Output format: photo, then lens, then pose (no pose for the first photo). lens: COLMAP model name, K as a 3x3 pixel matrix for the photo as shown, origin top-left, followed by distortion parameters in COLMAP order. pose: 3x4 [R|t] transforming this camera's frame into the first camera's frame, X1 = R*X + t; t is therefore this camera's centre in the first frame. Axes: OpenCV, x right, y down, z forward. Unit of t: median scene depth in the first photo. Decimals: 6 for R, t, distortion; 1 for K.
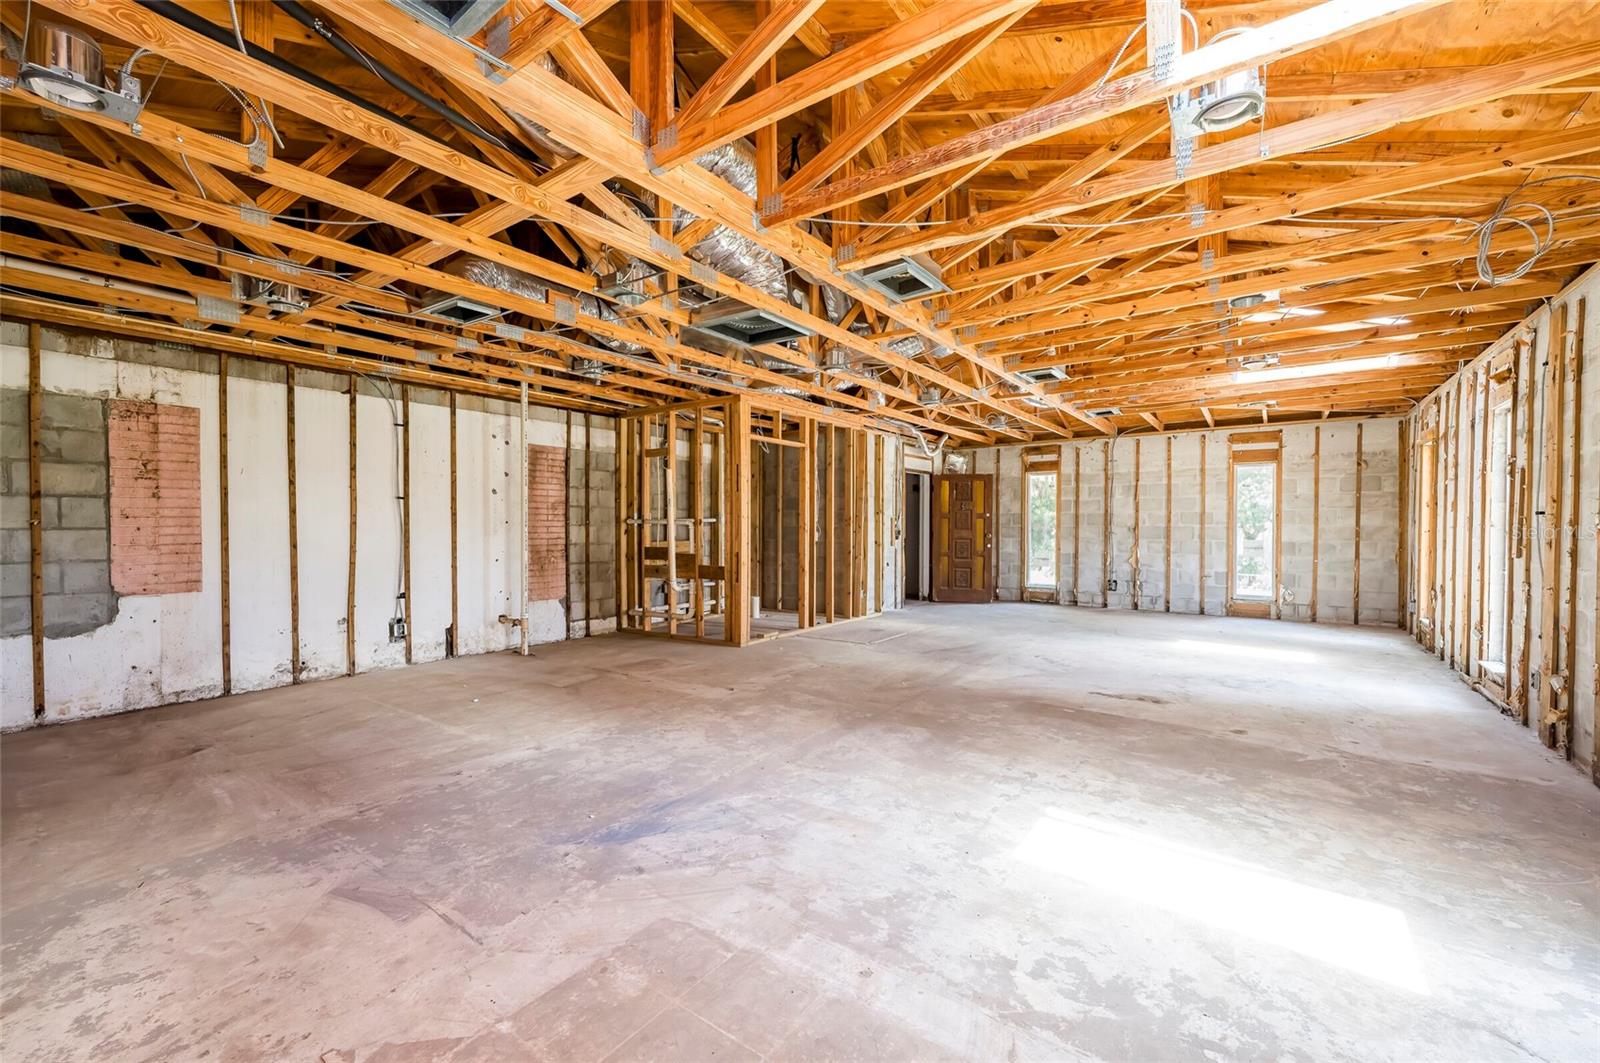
lens RADIAL K [[654.8, 0, 801.7], [0, 654.8, 538.1], [0, 0, 1]] dist [0.000744, -0.000581]
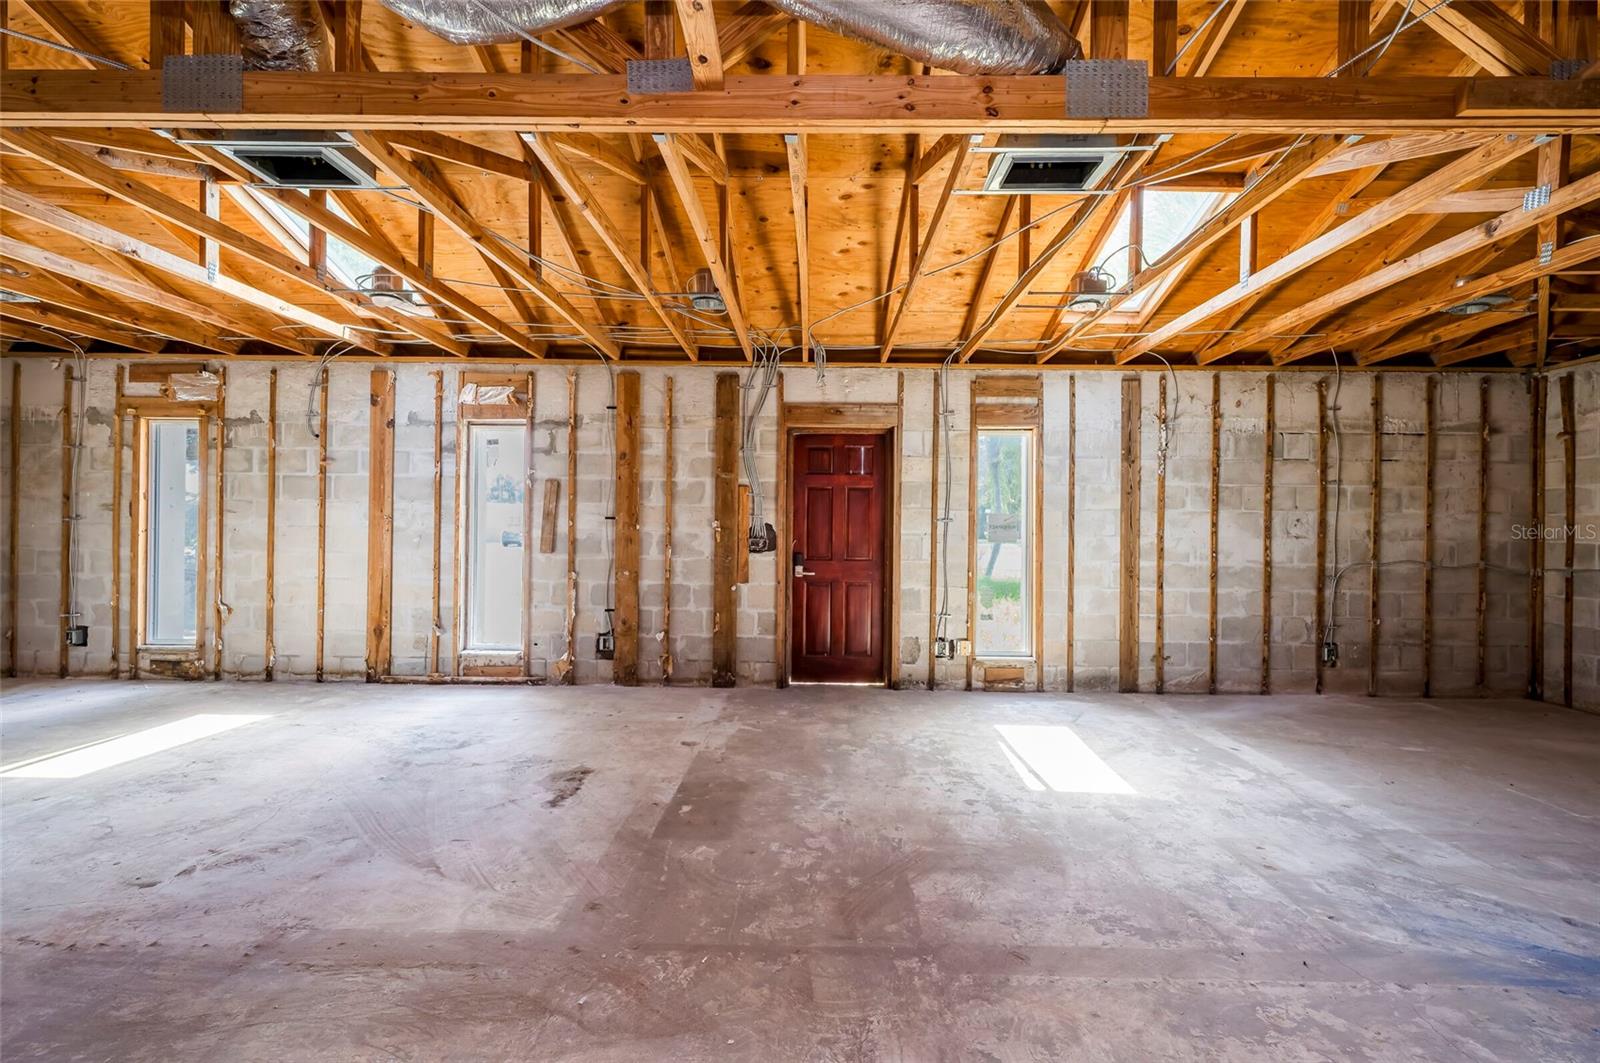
lens RADIAL K [[689.6, 0, 806.8], [0, 689.6, 529.5], [0, 0, 1]] dist [0.005557, -0.001038]
pose [[-0.569942, -0.007056, 0.821654, -0.141923], [0.007275, 0.999881, 0.013633, -0.016409], [-0.821653, 0.013747, -0.569823, 0.791377]]
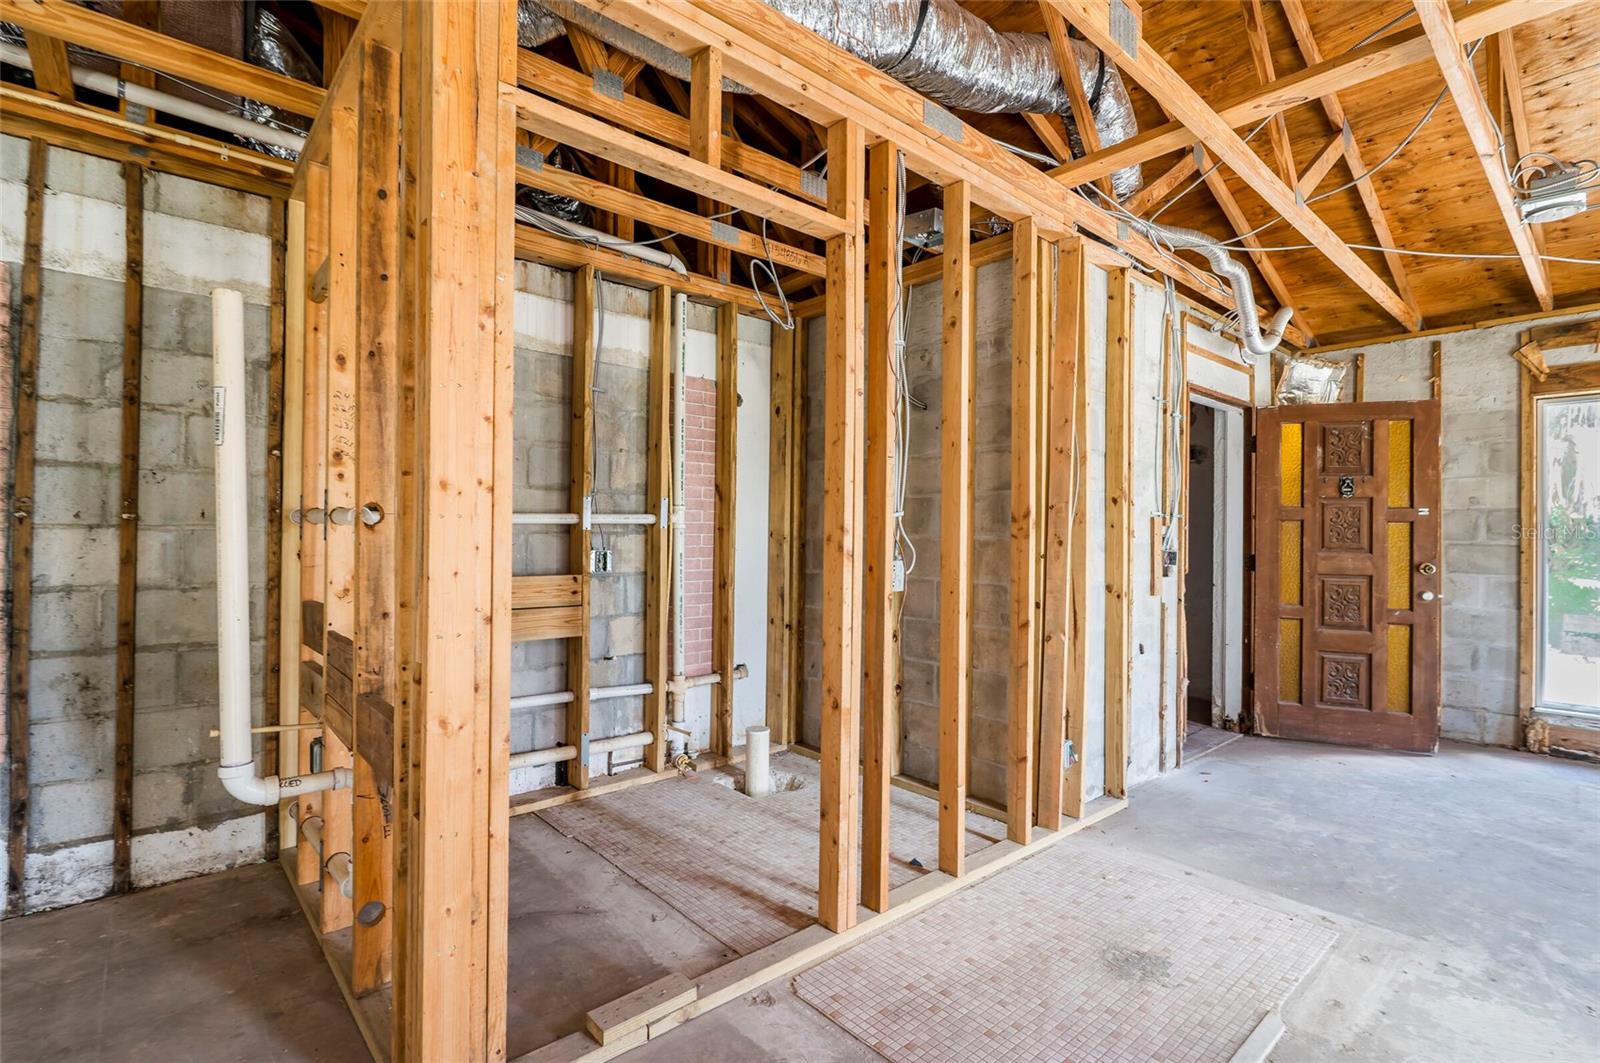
lens RADIAL K [[748.0, 0, 808.6], [0, 748.0, 529.5], [0, 0, 1]] dist [-0.004643, -0.001881]
pose [[0.974361, 0.006479, -0.224899, 0.061912], [-0.013213, 0.999508, -0.028452, -0.013048], [0.224604, 0.030694, 0.973967, 0.743947]]
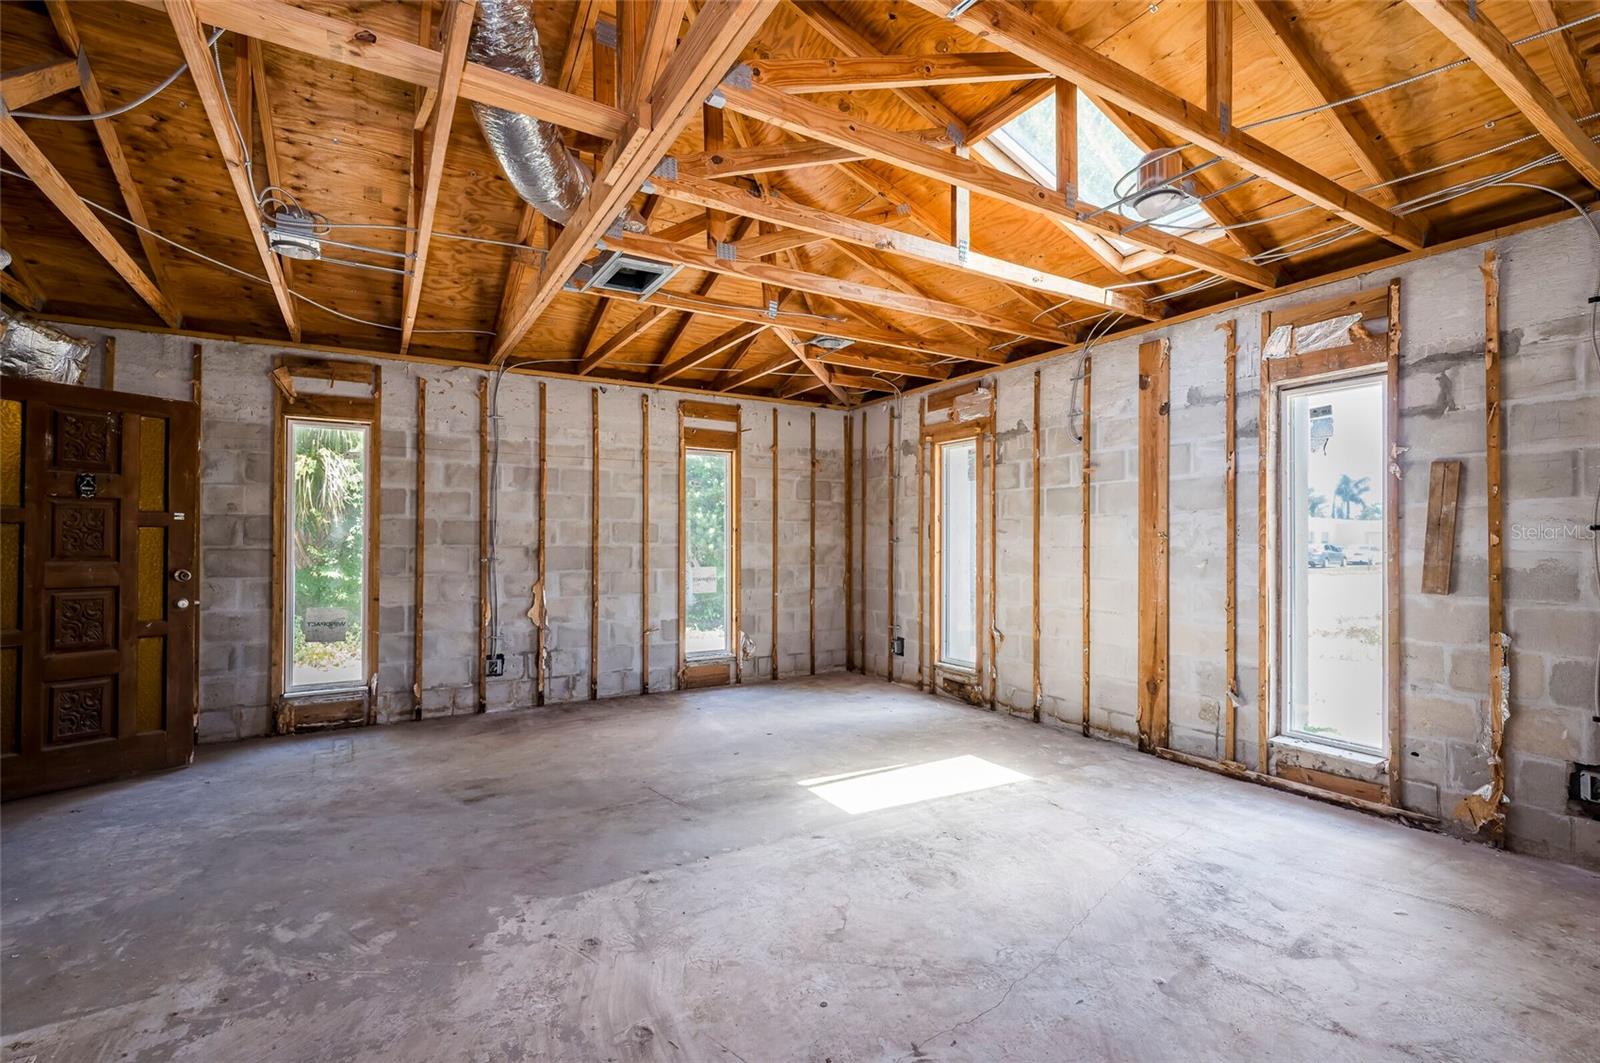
lens RADIAL K [[708.5, 0, 803.2], [0, 708.5, 535.1], [0, 0, 1]] dist [0.002125, -0.002558]
pose [[0.394914, 0.009387, 0.918670, 0.095636], [0.018664, 0.999659, -0.018237, -0.017338], [-0.918528, 0.024348, 0.394604, 0.777966]]
